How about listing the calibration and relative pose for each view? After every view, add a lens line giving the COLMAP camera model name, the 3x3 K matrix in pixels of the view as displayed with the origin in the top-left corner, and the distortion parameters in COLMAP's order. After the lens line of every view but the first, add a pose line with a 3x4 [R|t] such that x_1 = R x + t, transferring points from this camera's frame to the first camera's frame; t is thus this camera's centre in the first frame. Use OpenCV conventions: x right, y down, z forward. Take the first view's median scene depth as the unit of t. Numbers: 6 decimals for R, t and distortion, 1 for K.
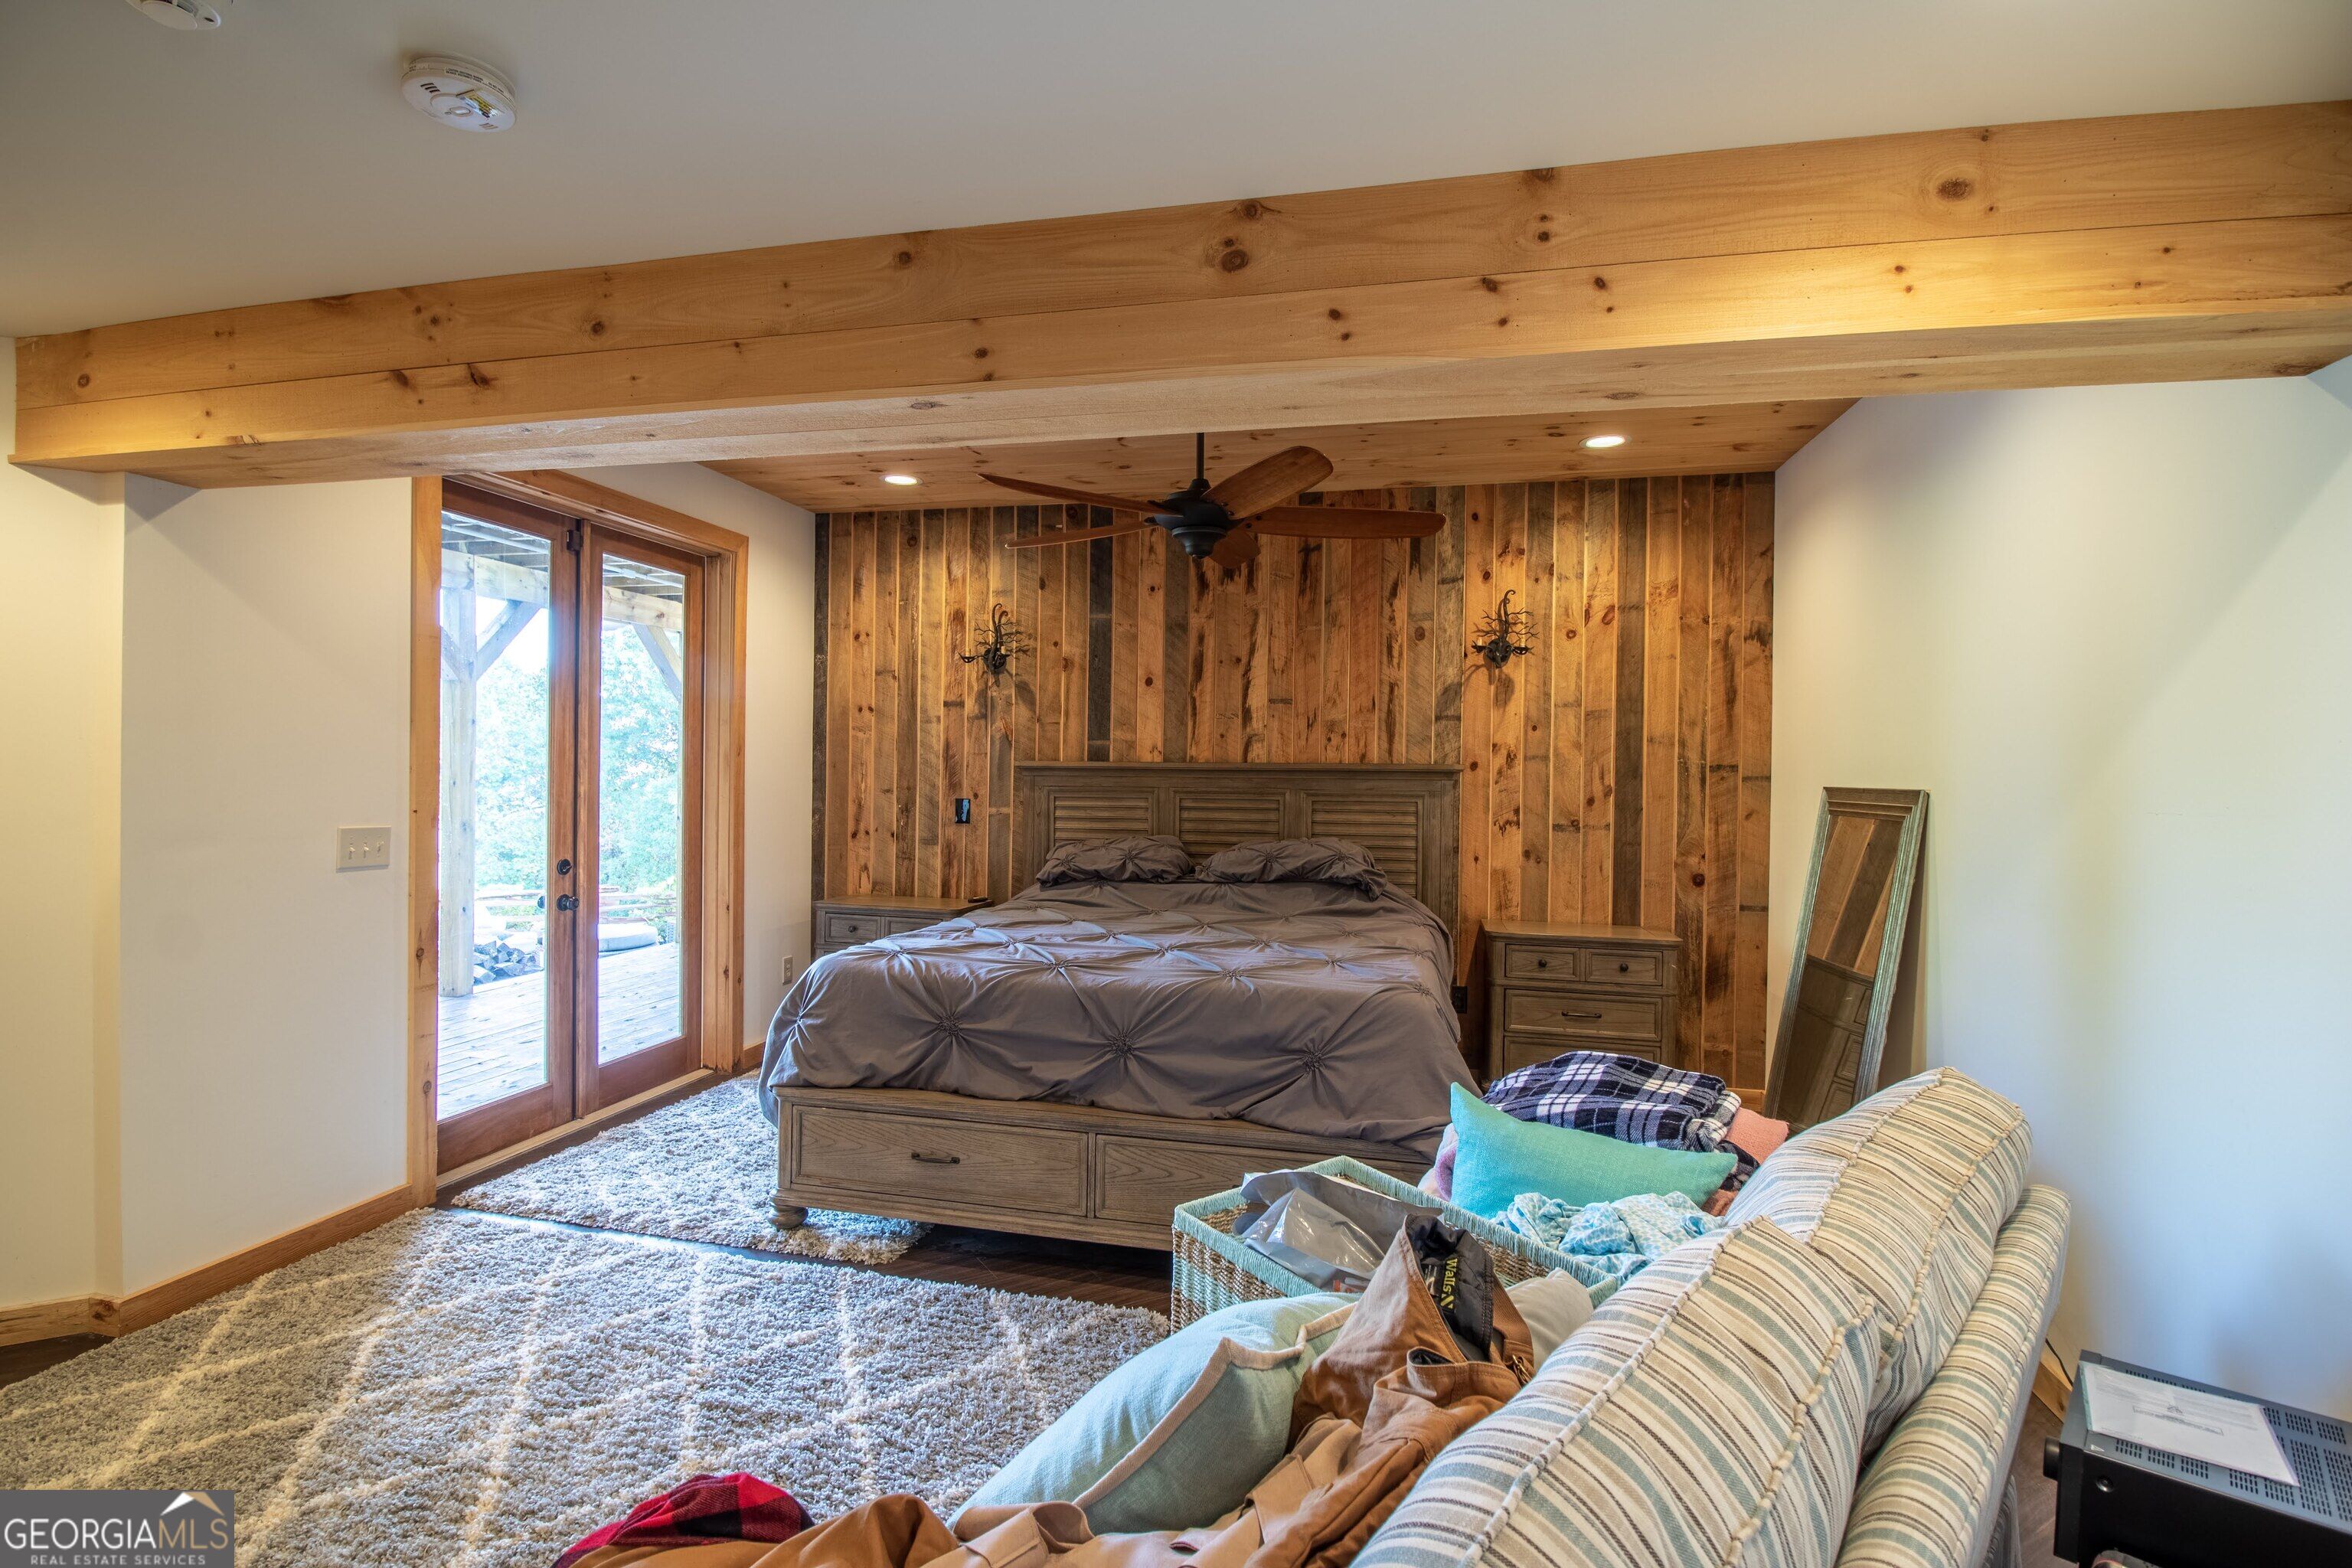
lens RADIAL K [[1101.0, 0, 1161.1], [0, 1101.0, 779.7], [0, 0, 1]] dist [-0.000558, -0.013067]
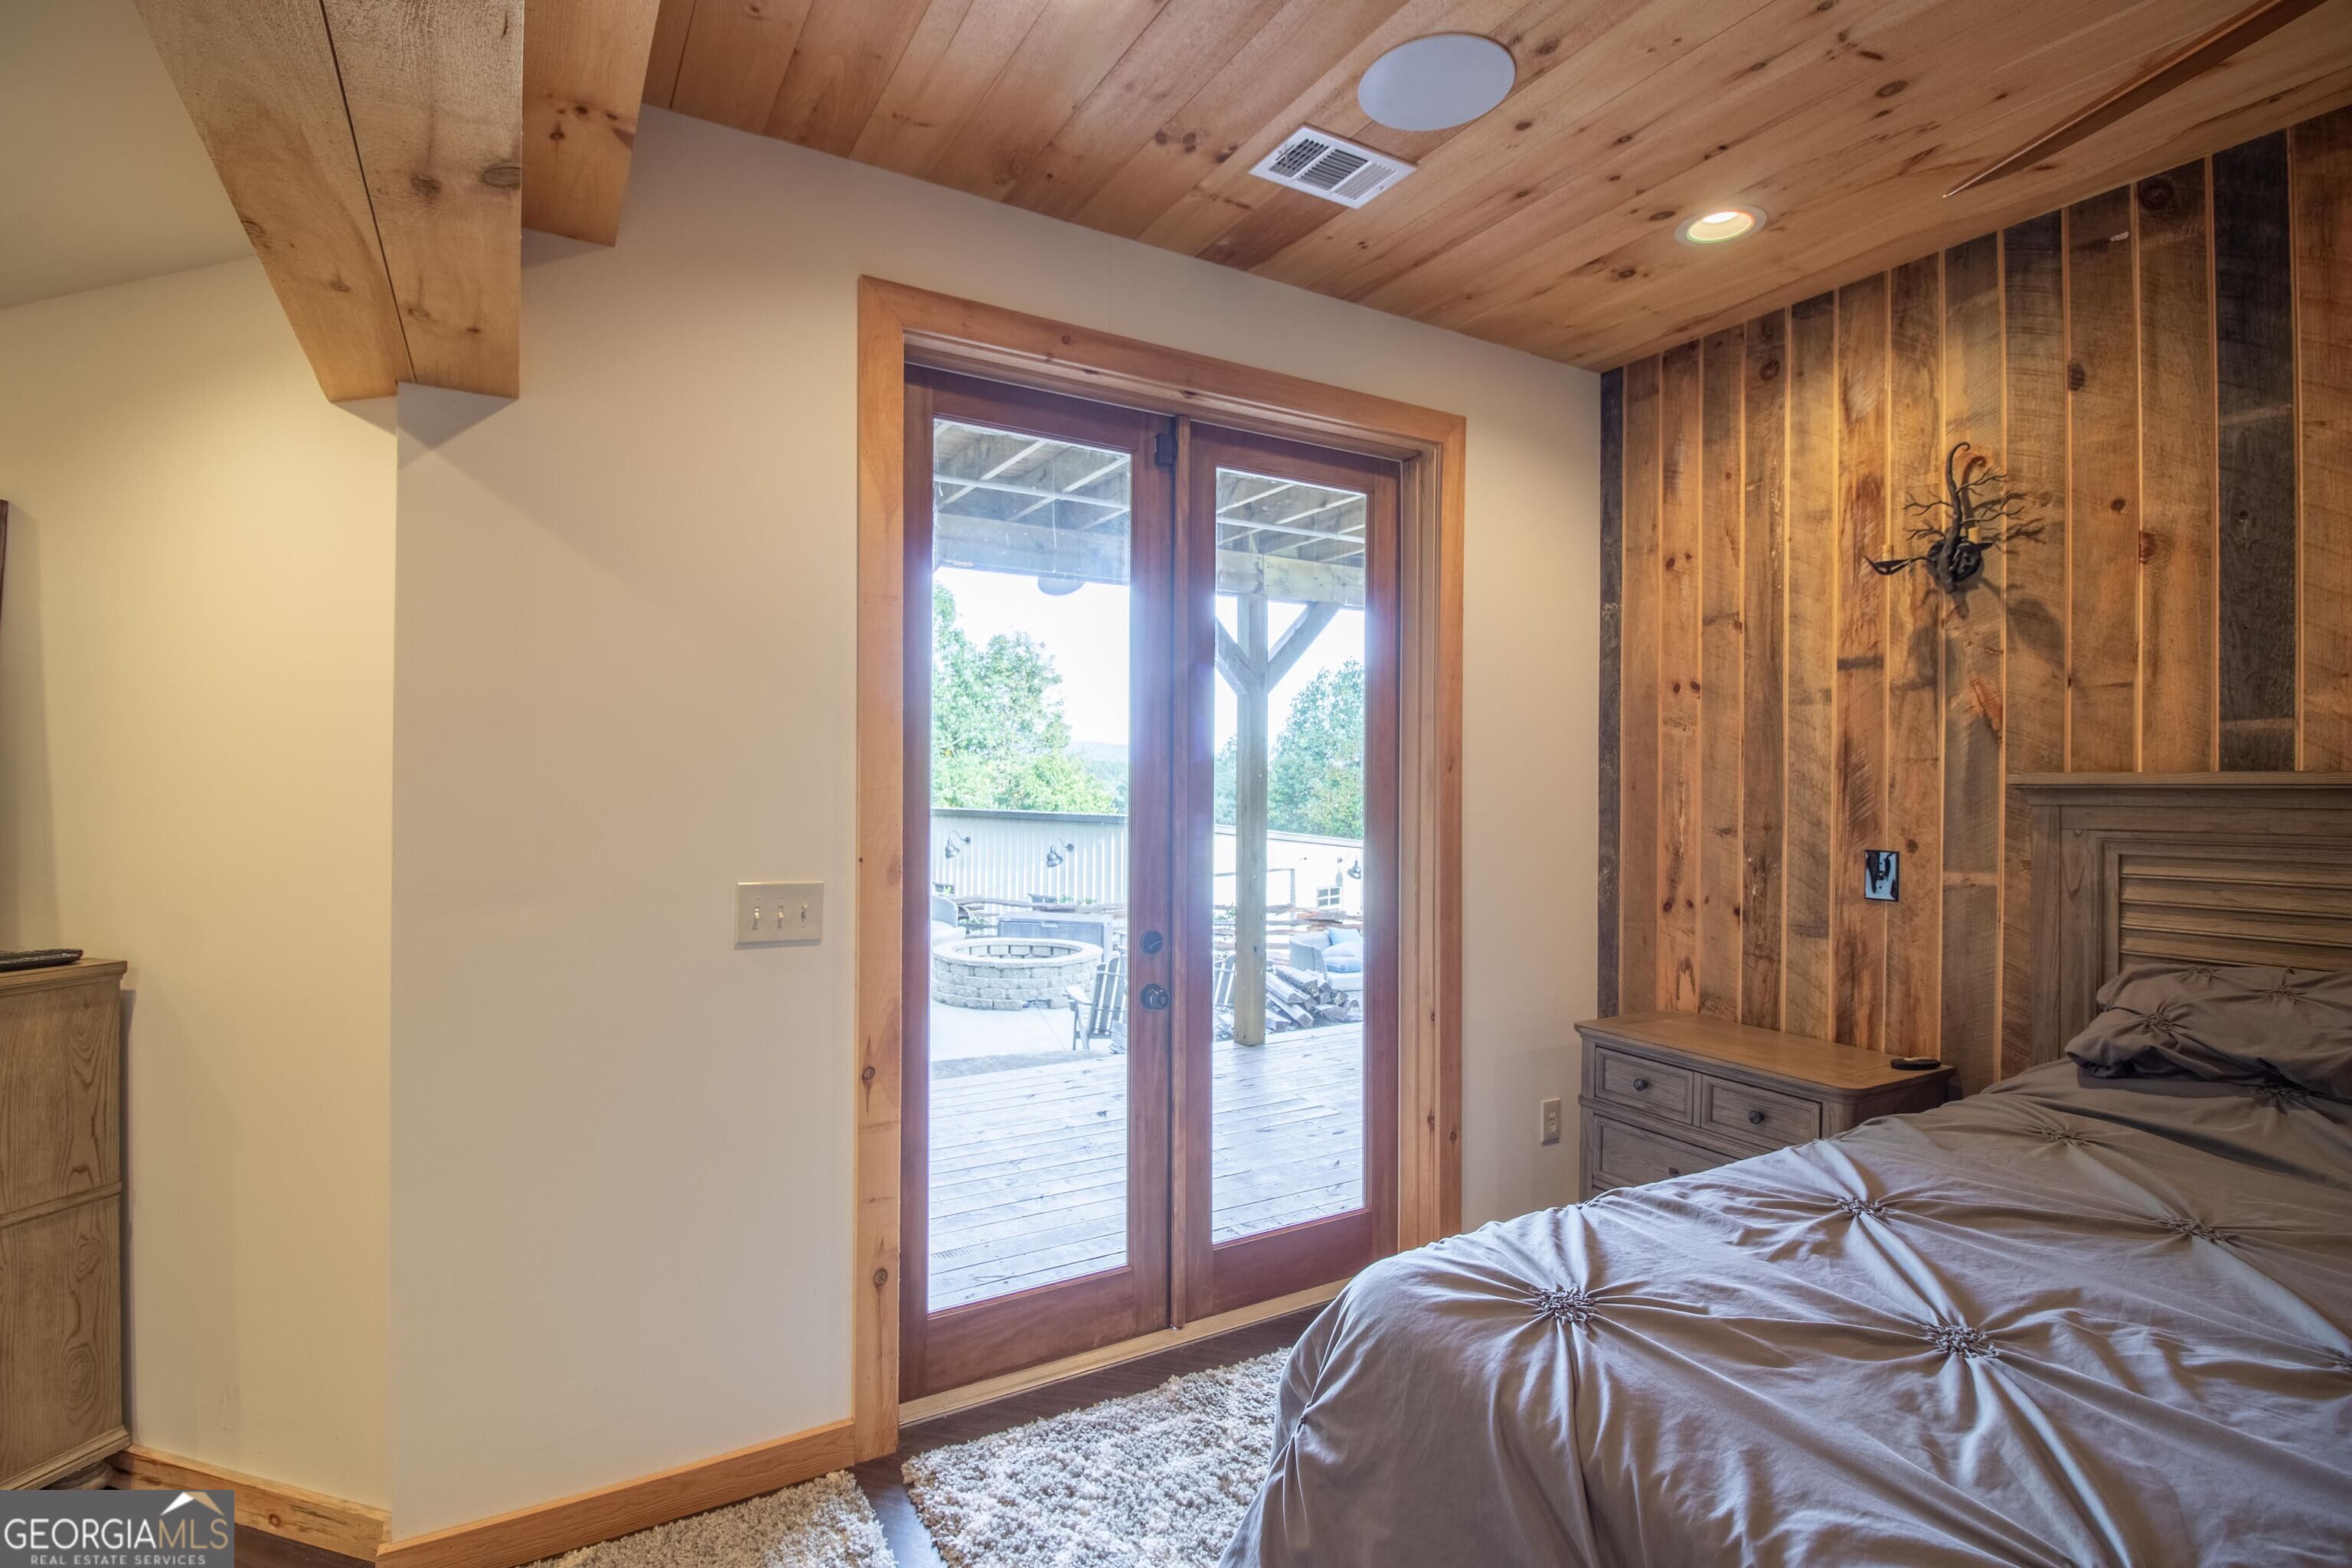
lens RADIAL K [[1101.0, 0, 1161.1], [0, 1101.0, 779.7], [0, 0, 1]] dist [-0.000558, -0.013067]
pose [[0.688706, -0.011016, -0.724957, -0.046177], [-0.002755, 0.999838, -0.017811, -0.005462], [0.725035, 0.014264, 0.688564, 0.441928]]
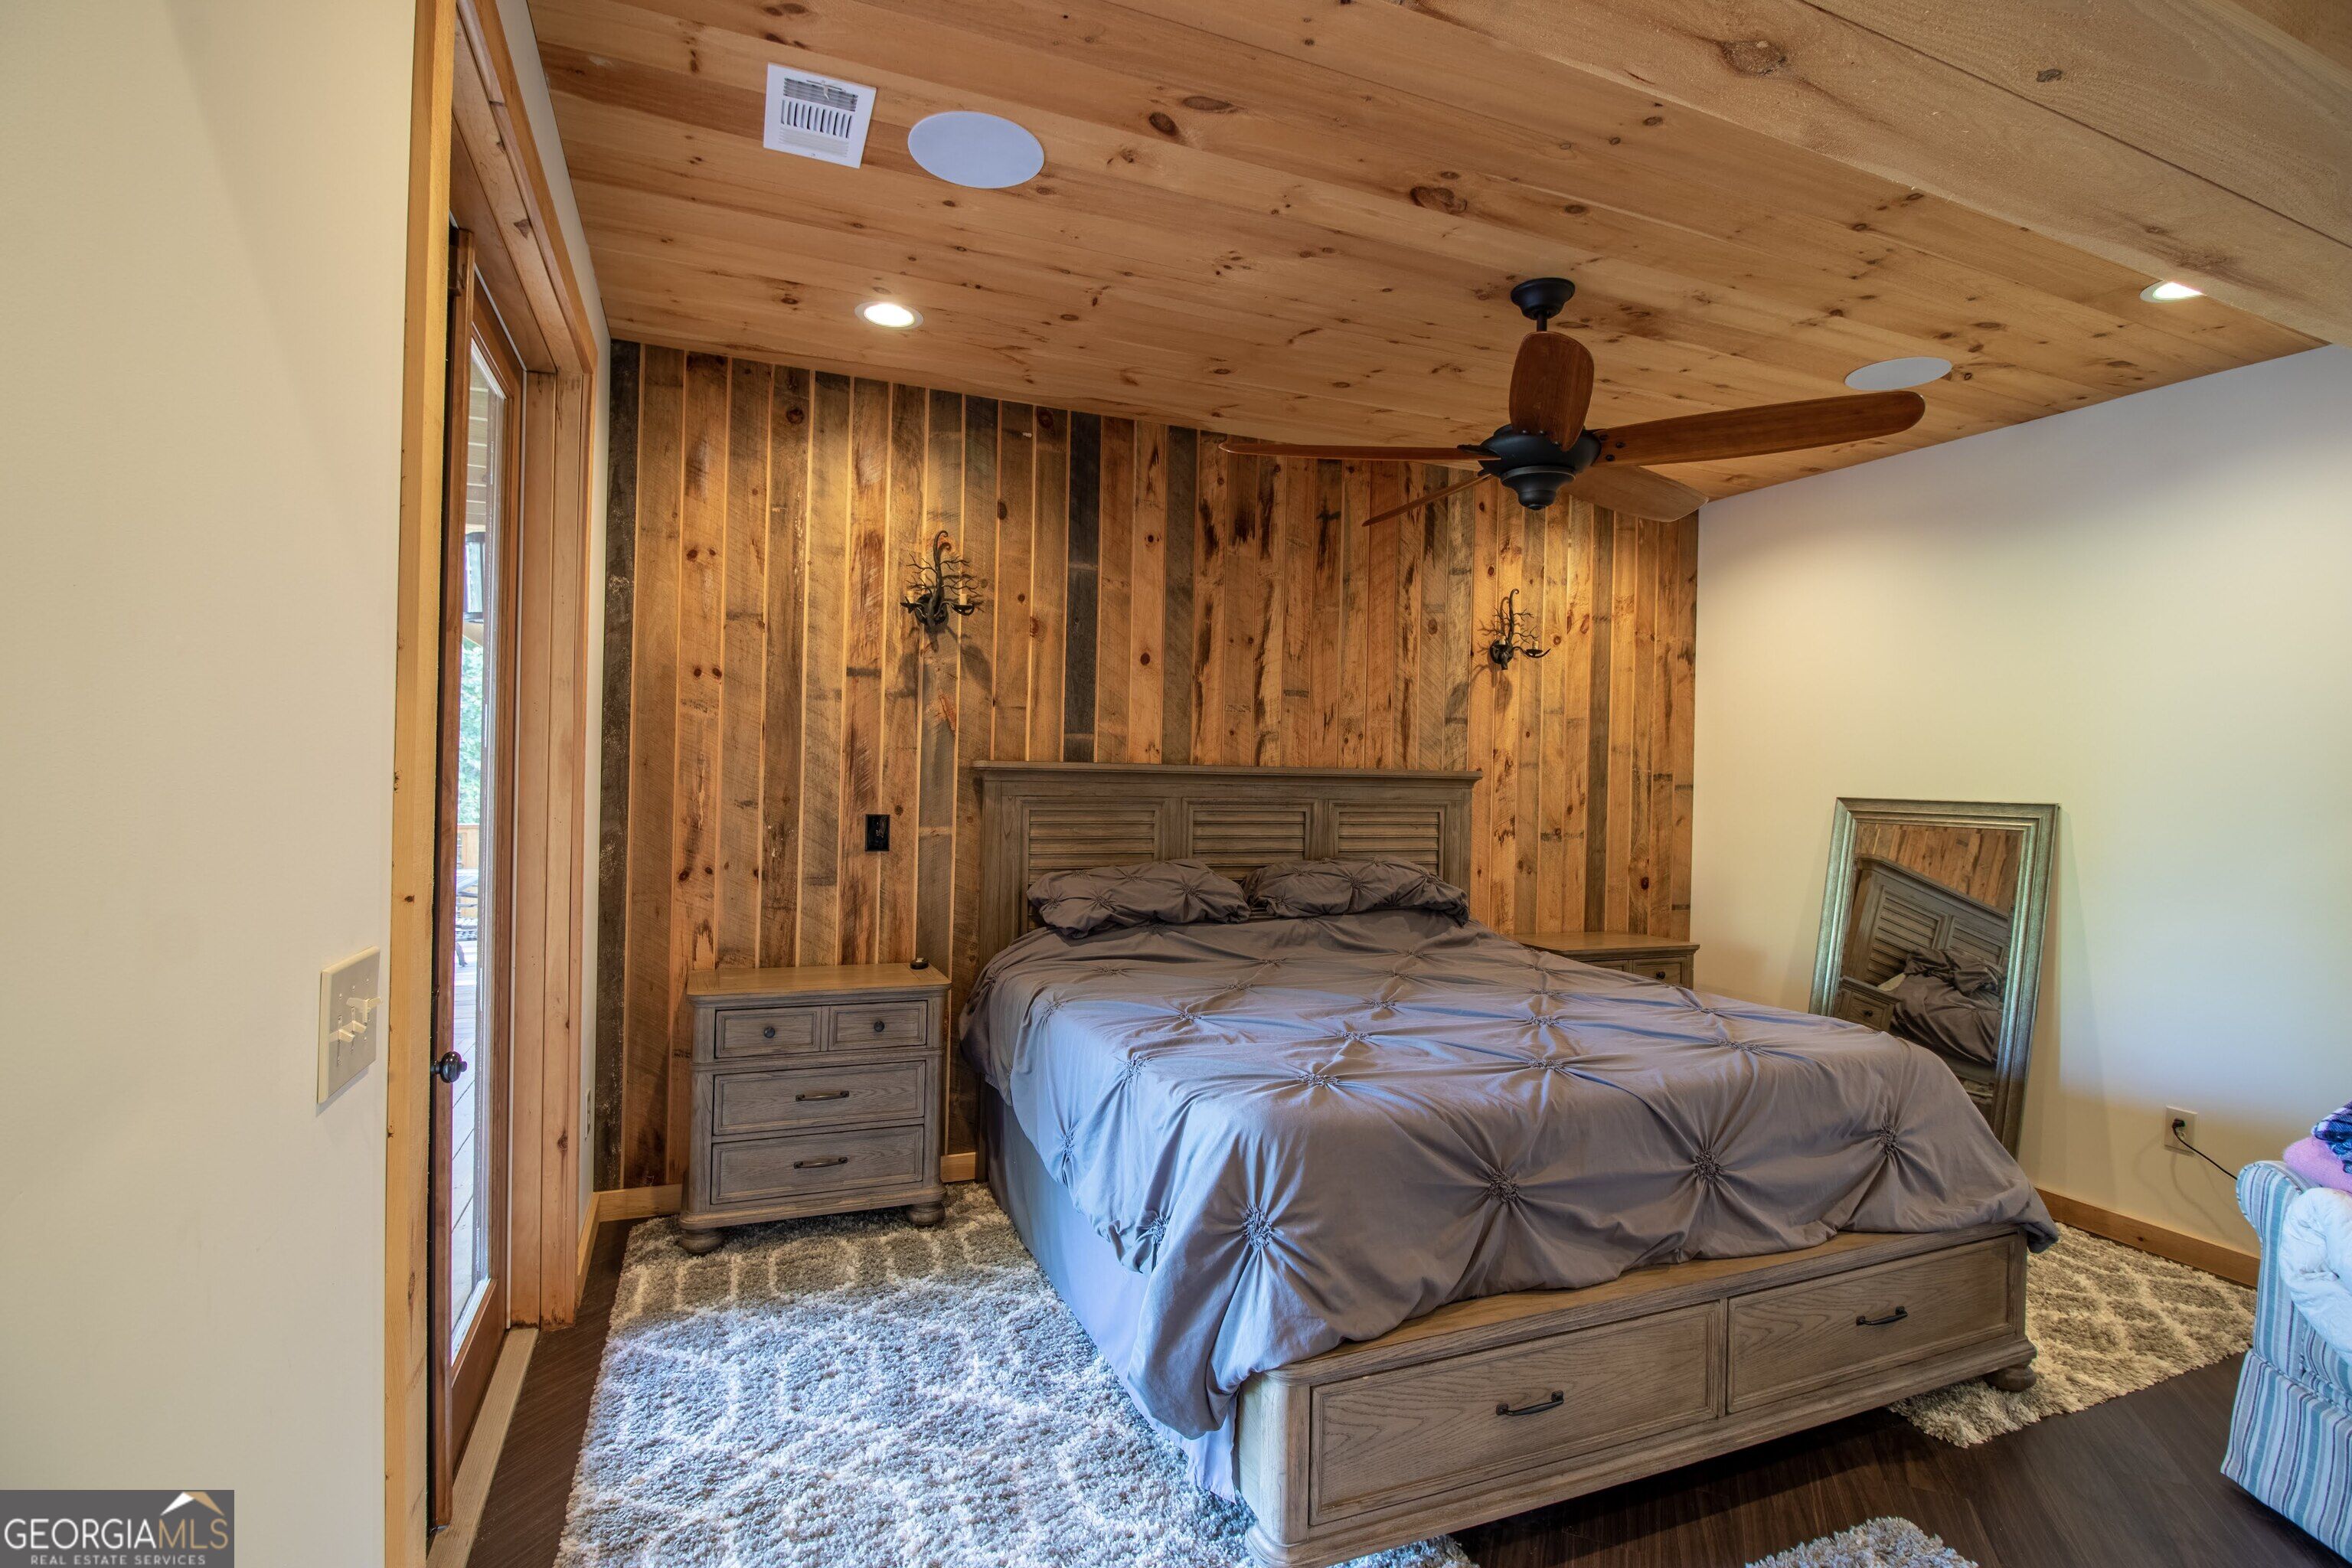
lens RADIAL K [[1101.0, 0, 1161.1], [0, 1101.0, 779.7], [0, 0, 1]] dist [-0.000558, -0.013067]
pose [[0.814260, 0.002468, 0.580495, -0.452197], [-0.007492, 0.999952, 0.006257, -0.009961], [-0.580452, -0.009444, 0.814240, 0.371949]]
